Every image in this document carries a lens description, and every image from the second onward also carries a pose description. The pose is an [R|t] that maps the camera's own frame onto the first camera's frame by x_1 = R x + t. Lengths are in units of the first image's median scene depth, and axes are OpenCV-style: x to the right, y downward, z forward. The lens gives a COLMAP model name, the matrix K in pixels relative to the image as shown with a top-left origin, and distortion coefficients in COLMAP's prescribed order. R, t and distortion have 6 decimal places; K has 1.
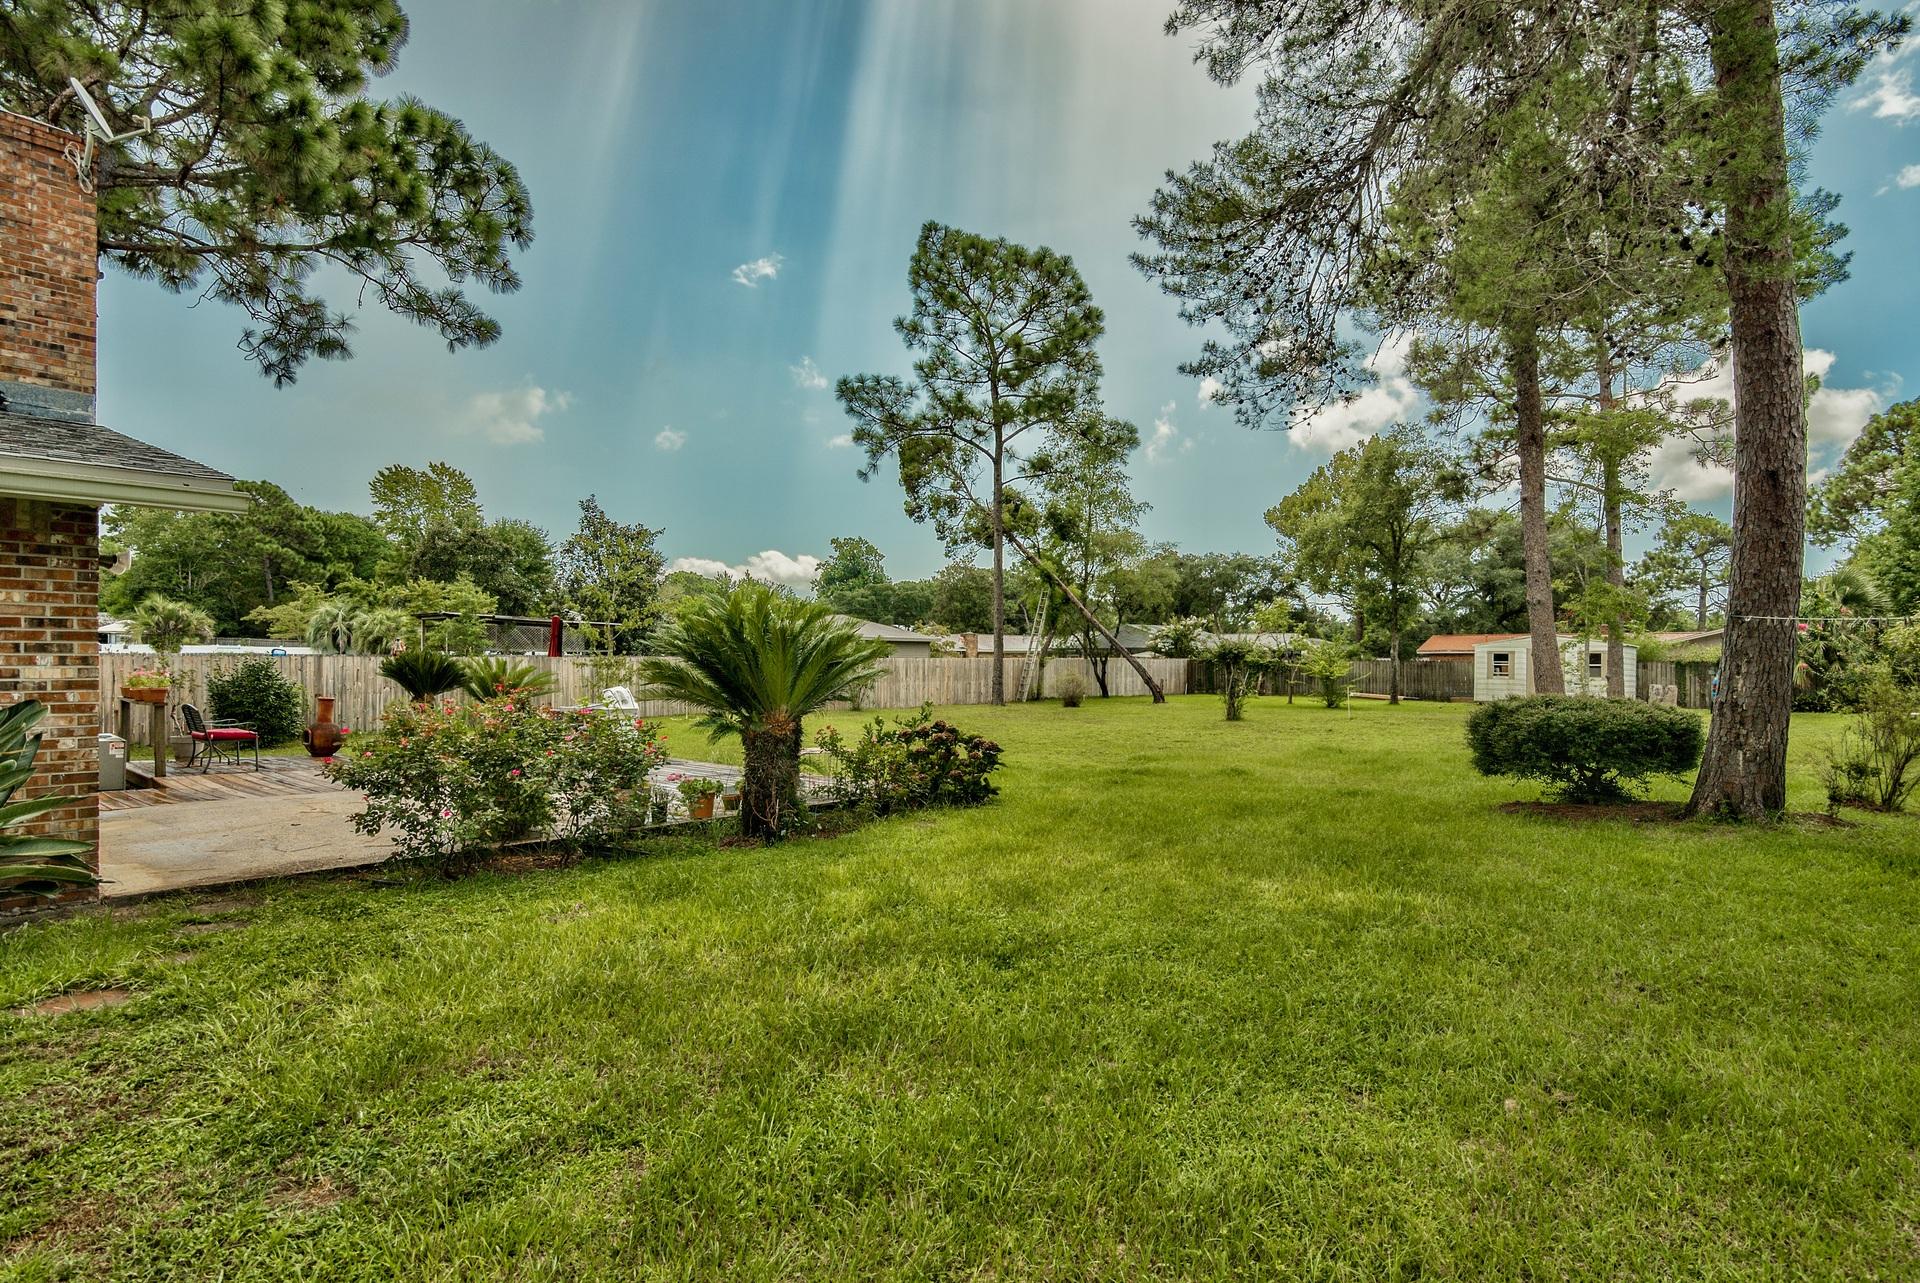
lens RADIAL K [[951.1, 0, 1004.8], [0, 951.1, 636.7], [0, 0, 1]] dist [0.000319, -0.000946]
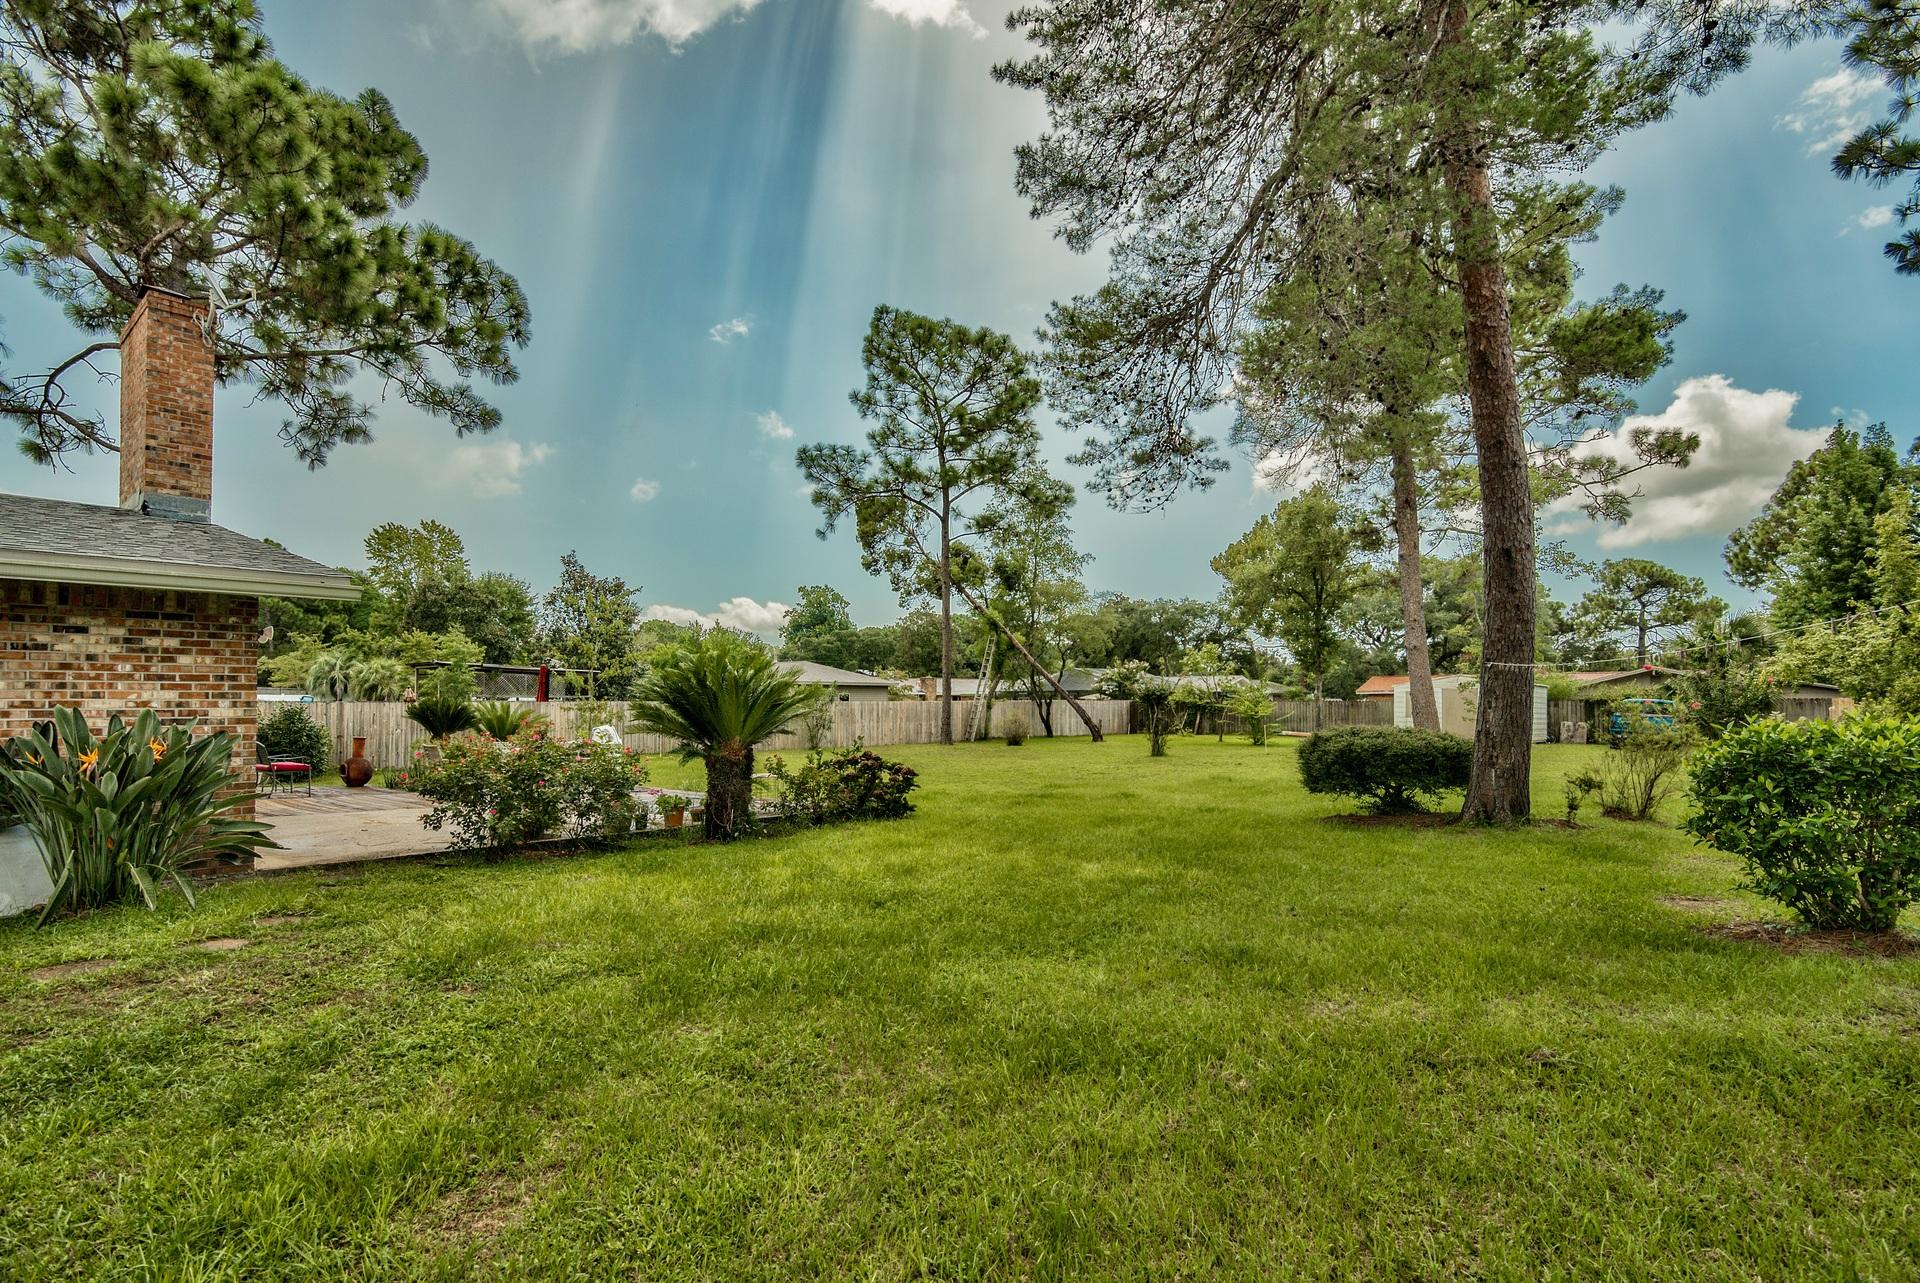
lens RADIAL K [[951.1, 0, 957.2], [0, 951.1, 644.0], [0, 0, 1]] dist [0.000319, -0.000946]
pose [[0.999784, -0.007544, -0.019351, 0.042394], [0.006805, 0.999255, -0.037979, -0.001200], [0.019623, 0.037839, 0.999091, -0.133969]]
